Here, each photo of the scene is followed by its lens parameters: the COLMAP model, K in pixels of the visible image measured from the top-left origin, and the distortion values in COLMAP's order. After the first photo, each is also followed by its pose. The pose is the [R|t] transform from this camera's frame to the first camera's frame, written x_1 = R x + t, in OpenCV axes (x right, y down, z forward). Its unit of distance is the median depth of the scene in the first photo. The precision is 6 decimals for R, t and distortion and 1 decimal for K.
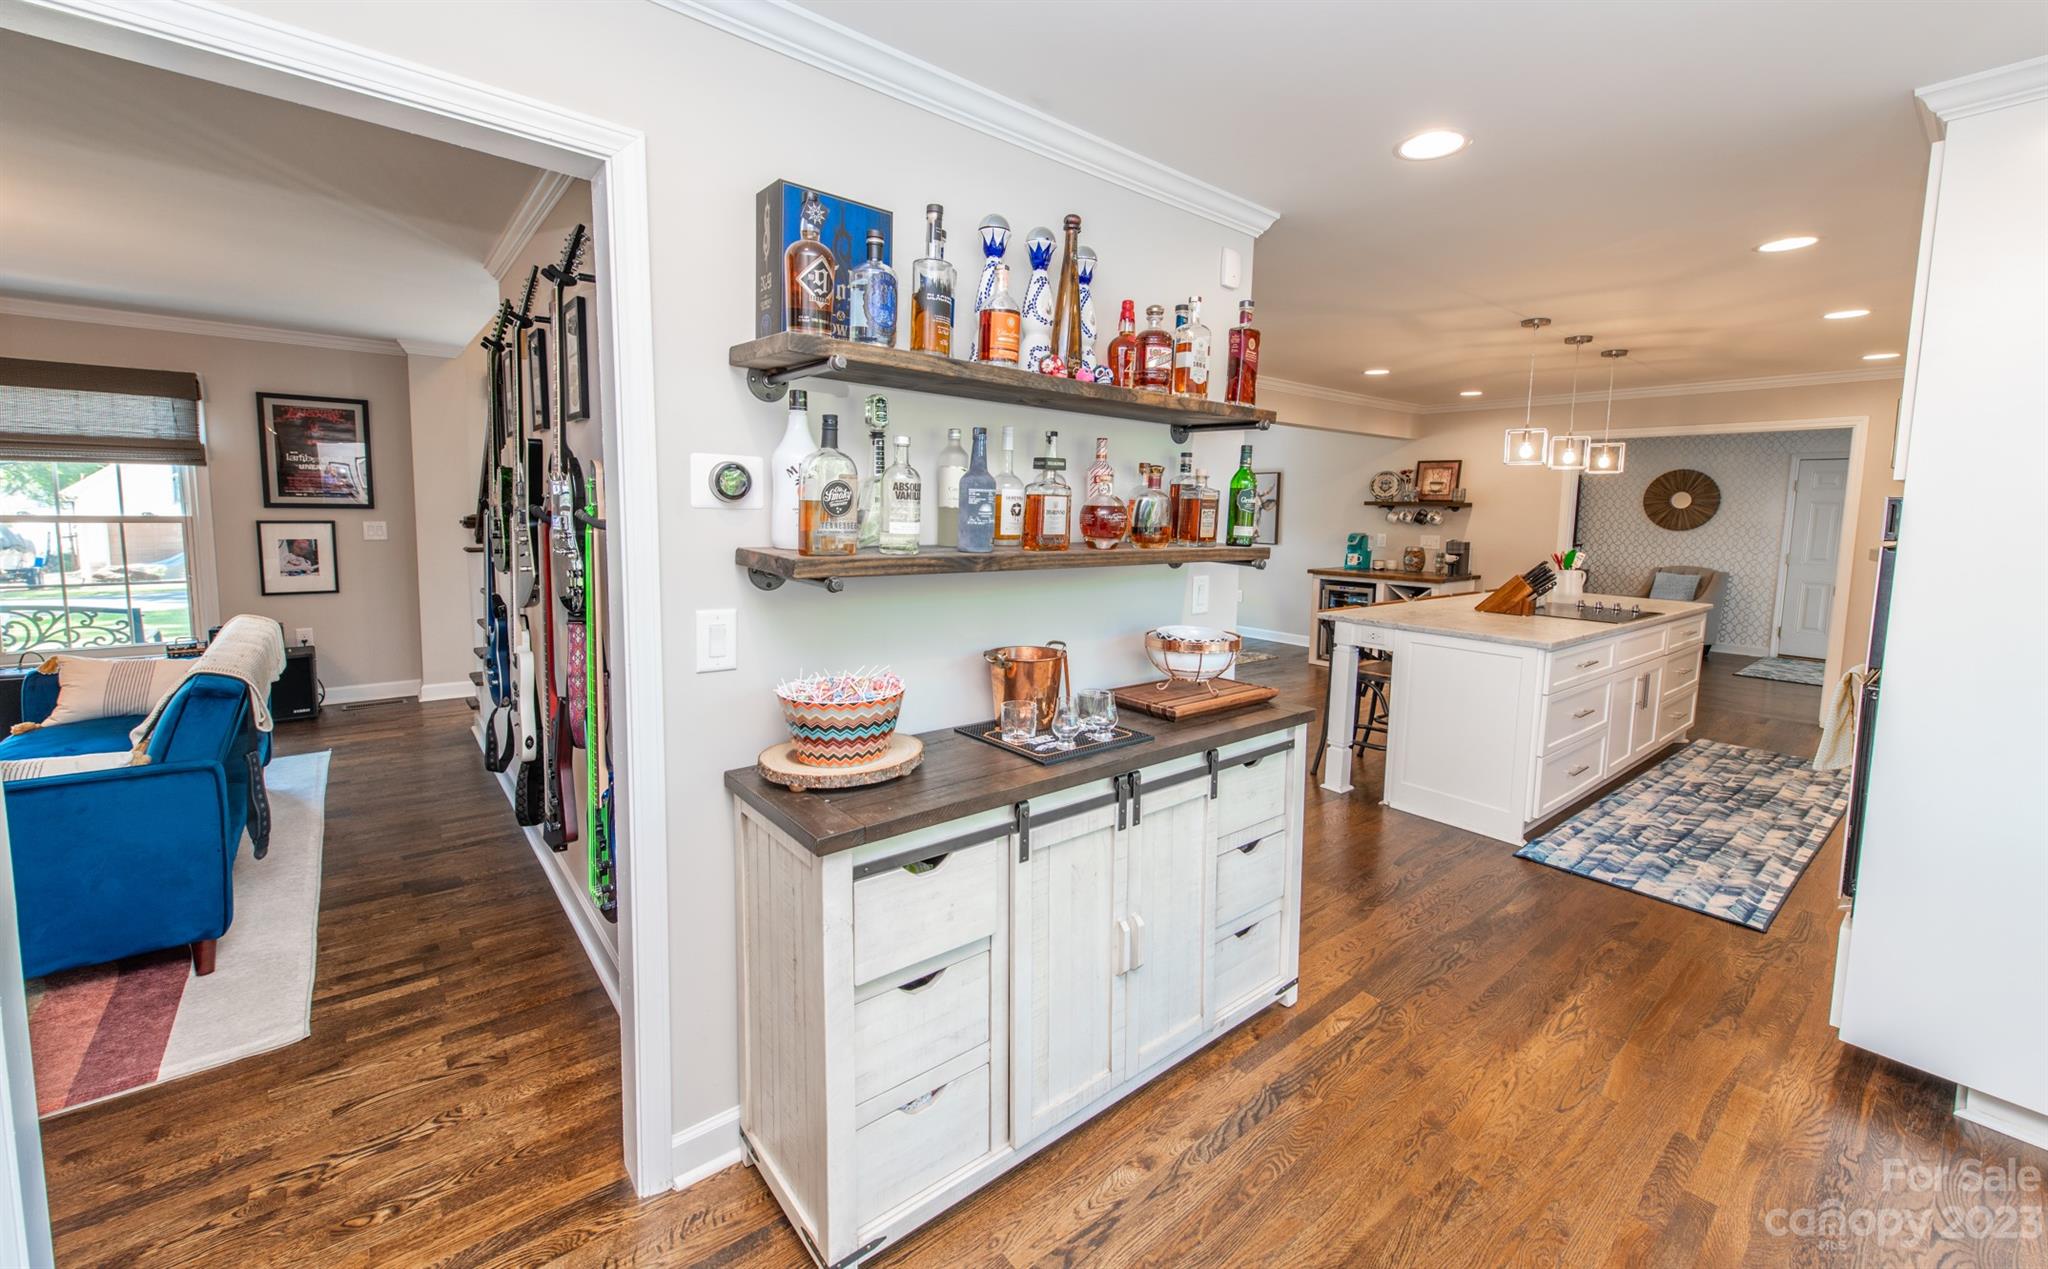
lens RADIAL K [[813.4, 0, 1026.6], [0, 813.4, 589.7], [0, 0, 1]] dist [0.014884, -0.000317]
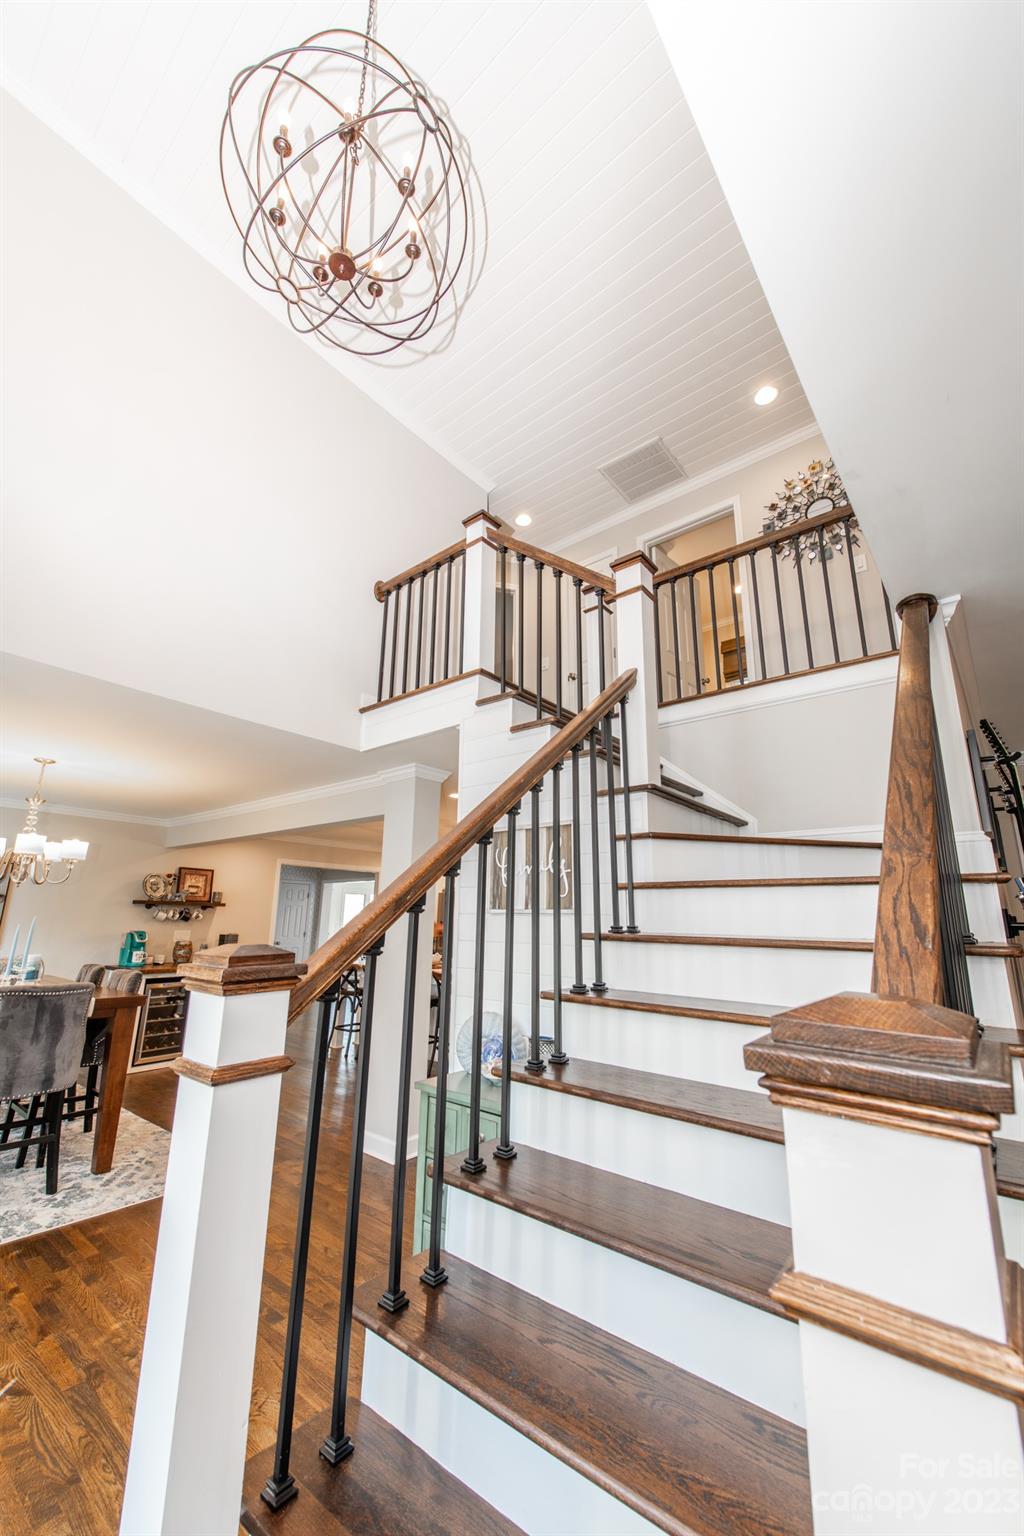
lens RADIAL K [[608.3, 0, 515.9], [0, 608.3, 762.1], [0, 0, 1]] dist [0.003055, -0.000281]
pose [[-0.189629, 0.225066, 0.955712, -0.529203], [0.083716, 0.973535, -0.212653, -0.078954], [-0.978280, 0.039683, -0.203452, 0.720988]]
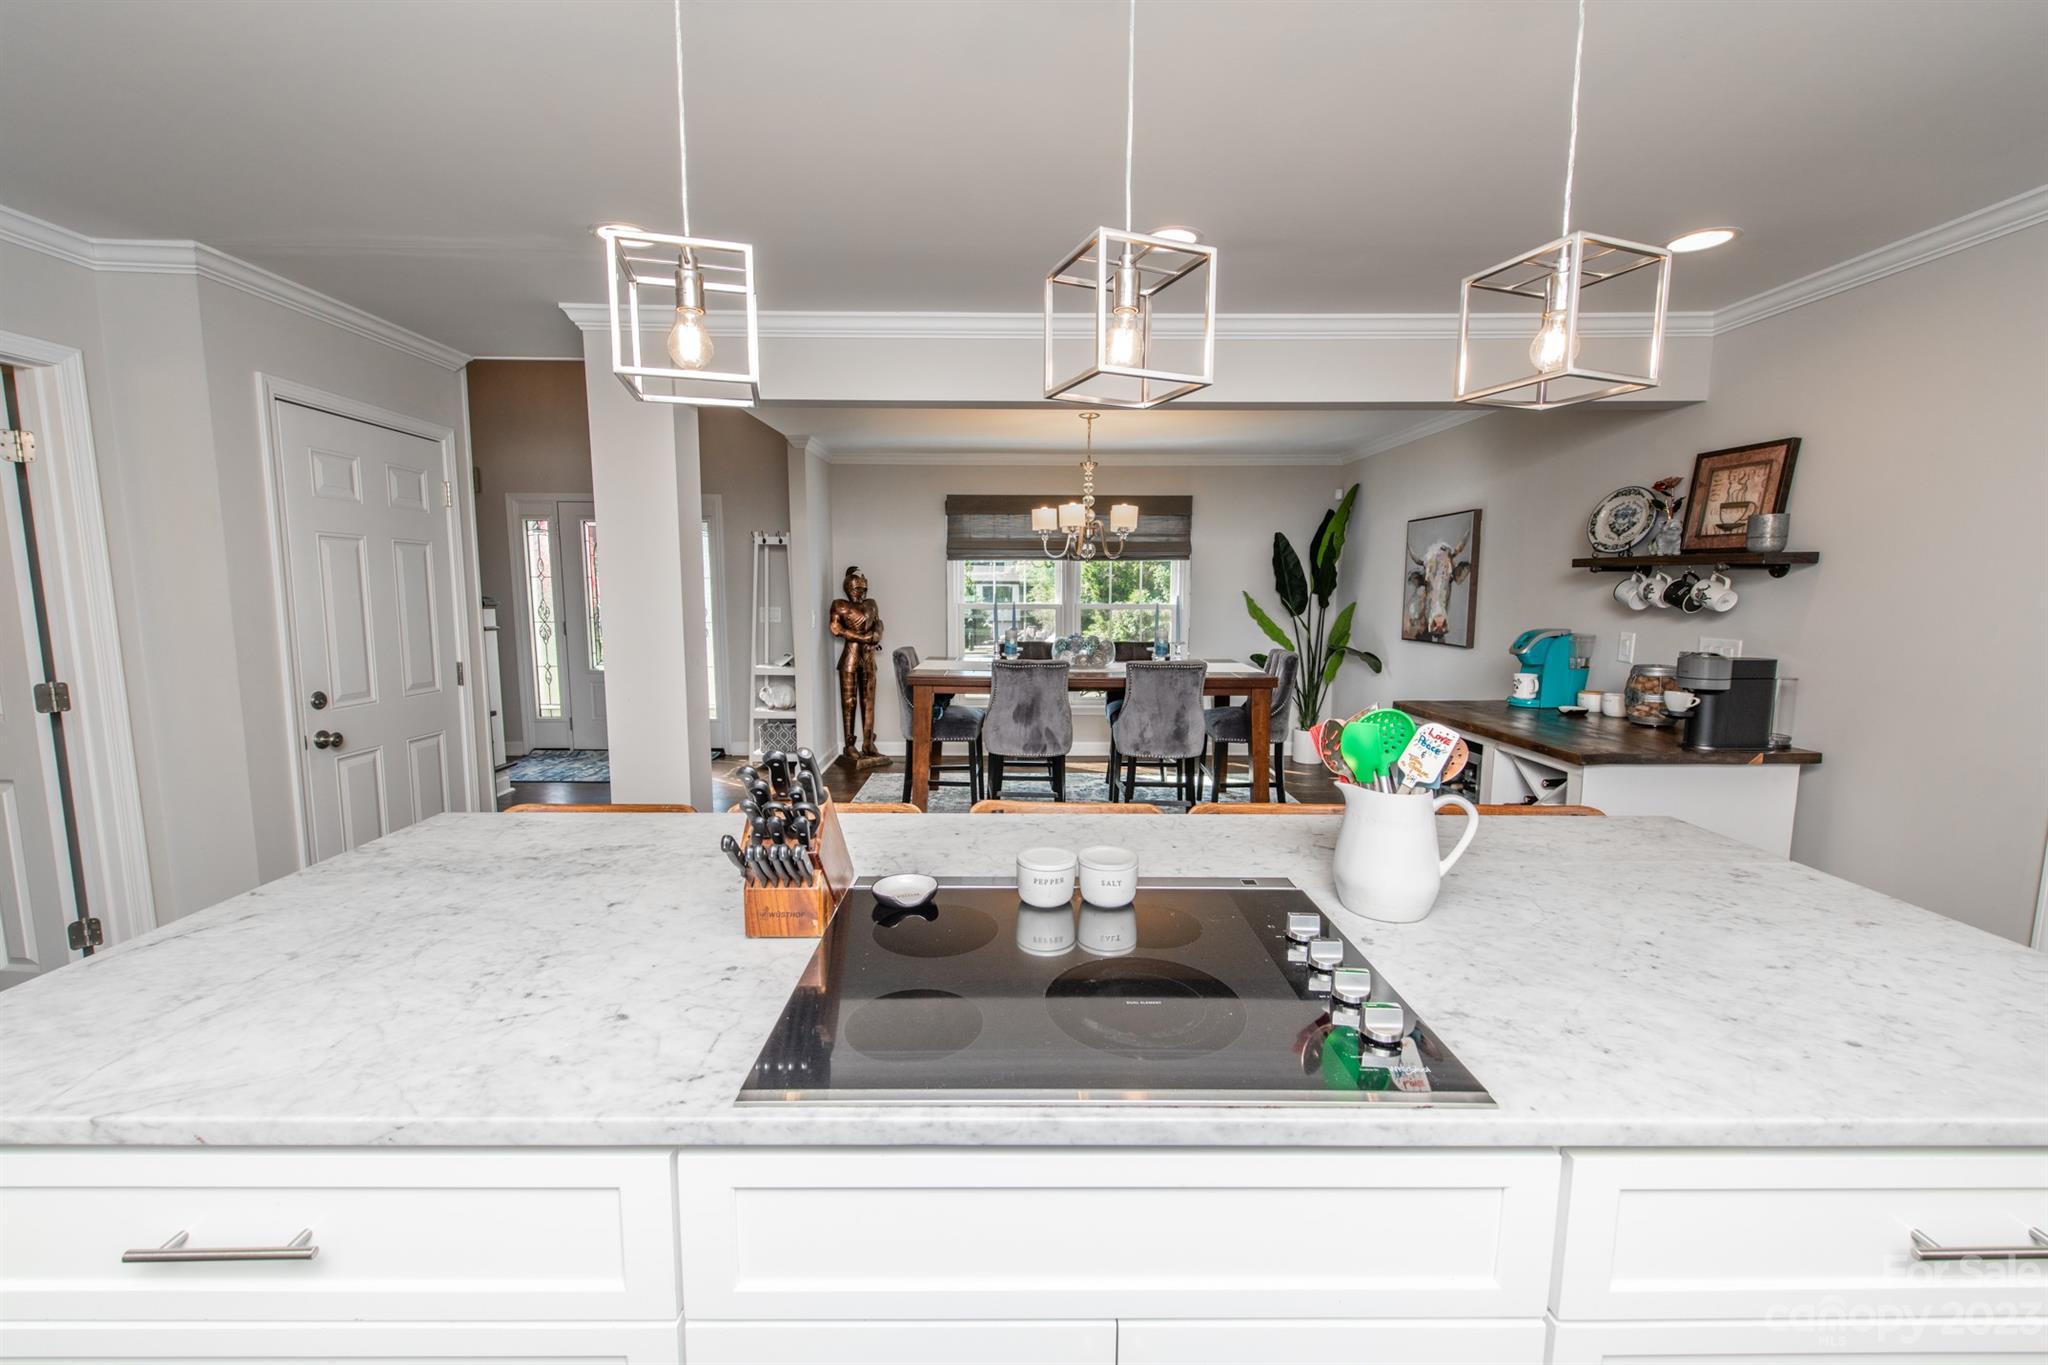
lens RADIAL K [[811.1, 0, 1024.2], [0, 811.1, 669.1], [0, 0, 1]] dist [0.003055, -0.000281]
pose [[0.775948, 0.048018, -0.628966, 0.499834], [-0.051526, 0.998591, 0.012670, -0.040777], [0.628689, 0.022577, 0.777329, 0.499893]]
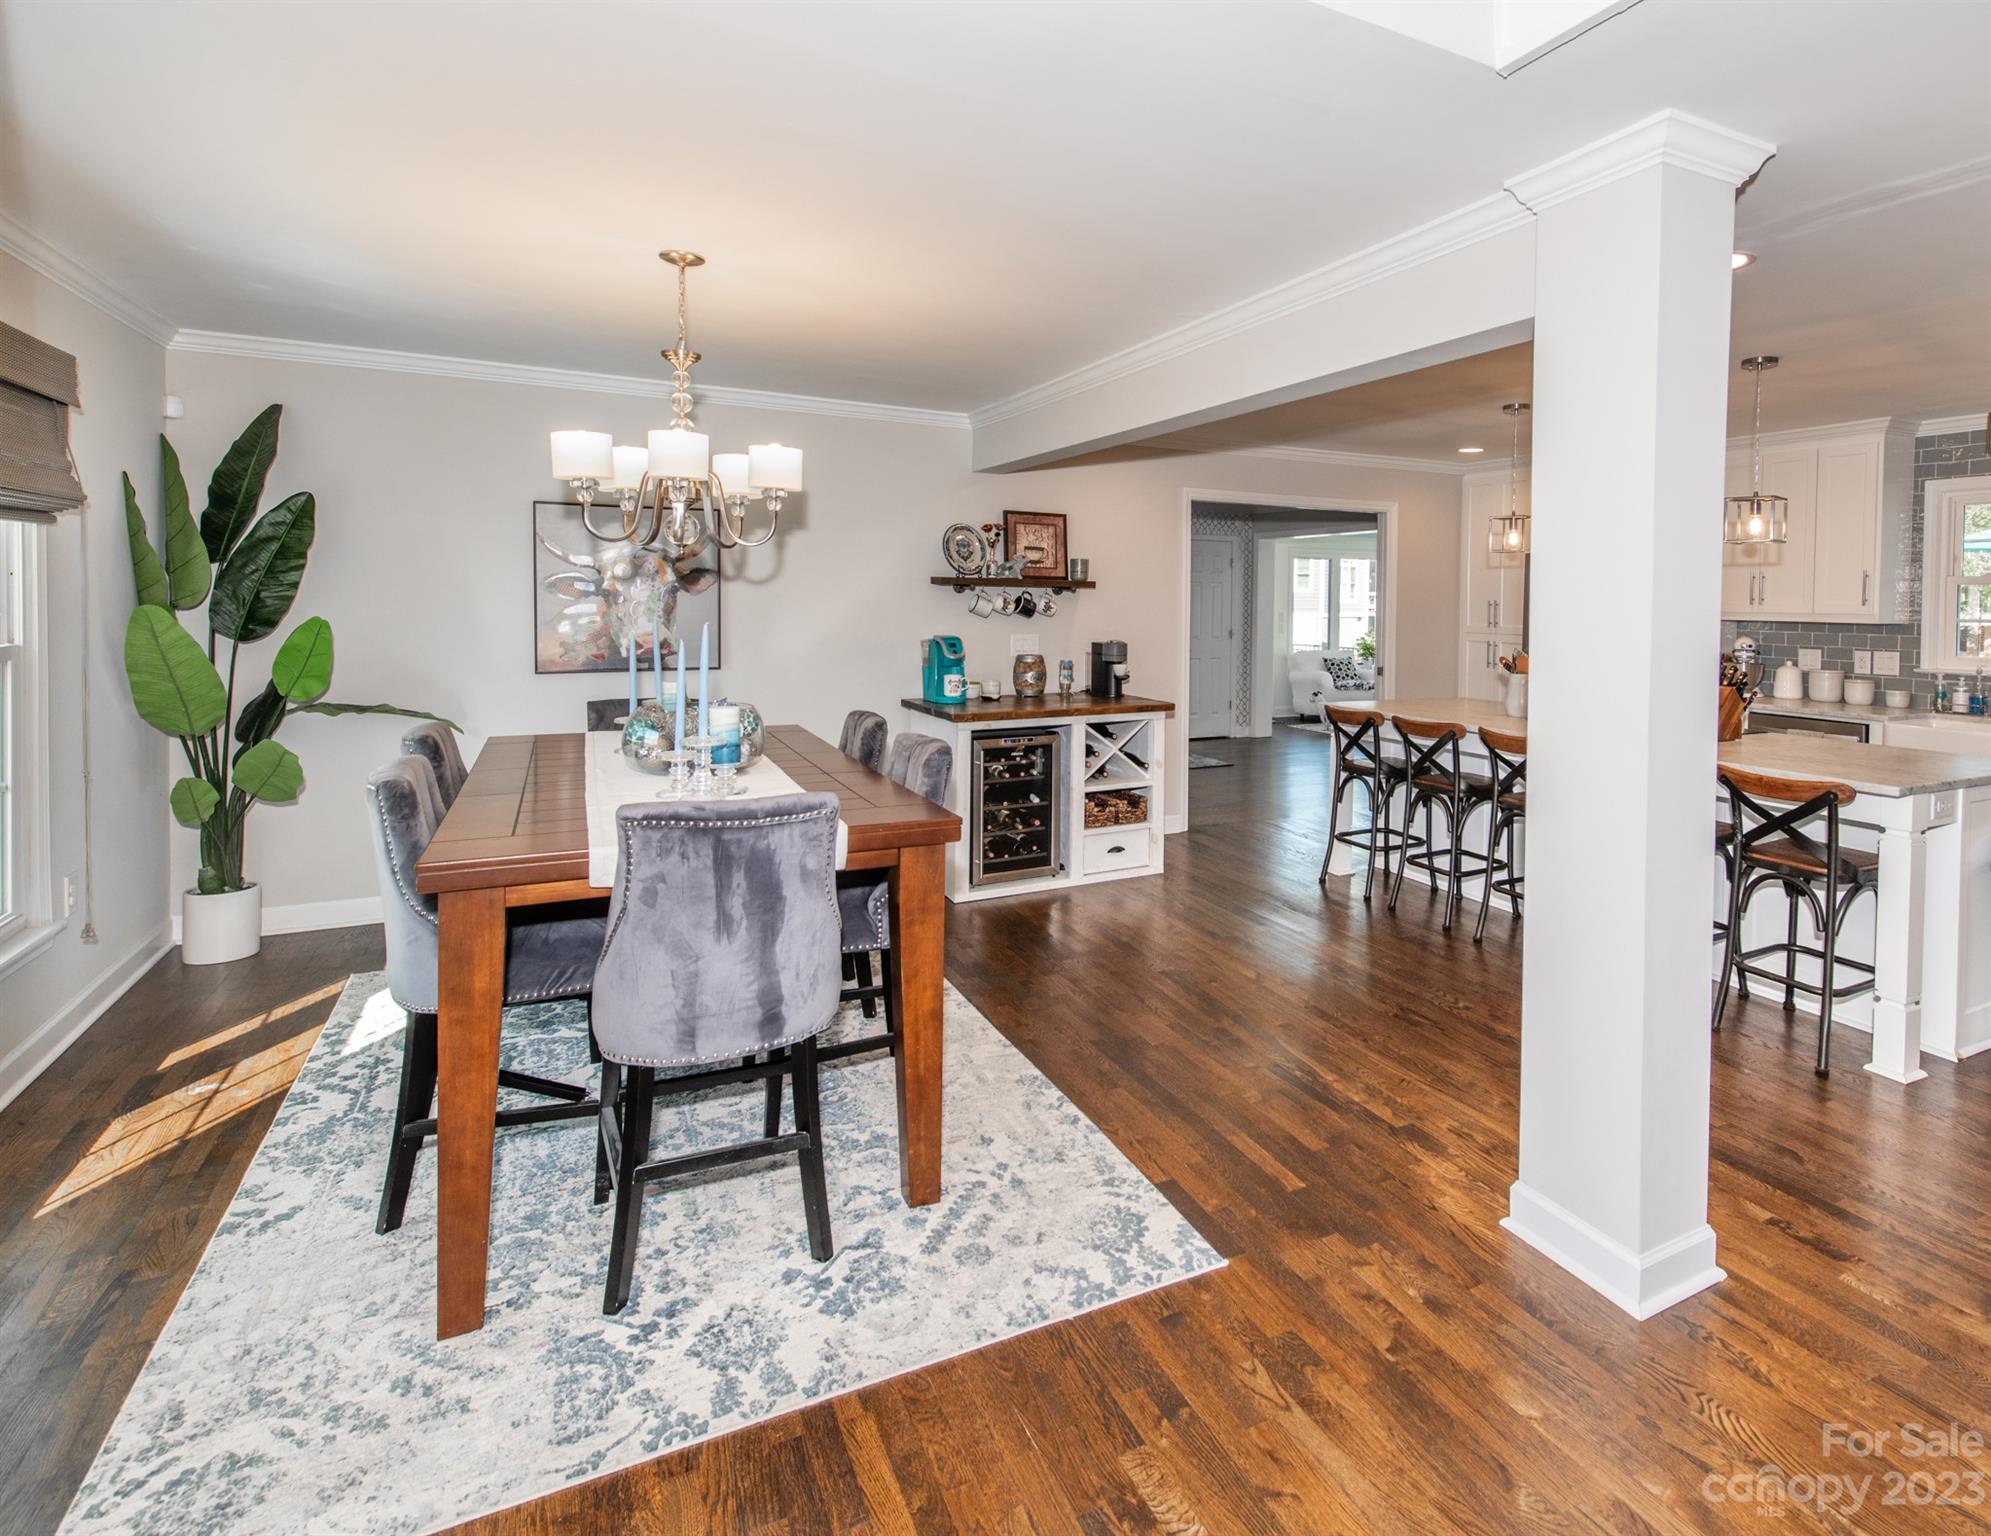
lens RADIAL K [[1060.5, 0, 1148.0], [0, 1060.5, 635.9], [0, 0, 1]] dist [0.000323, 0.000190]
pose [[0.180045, -0.055440, 0.982095, -0.276547], [0.089405, 0.995200, 0.039789, -0.091466], [-0.979587, 0.080640, 0.184138, 0.795134]]
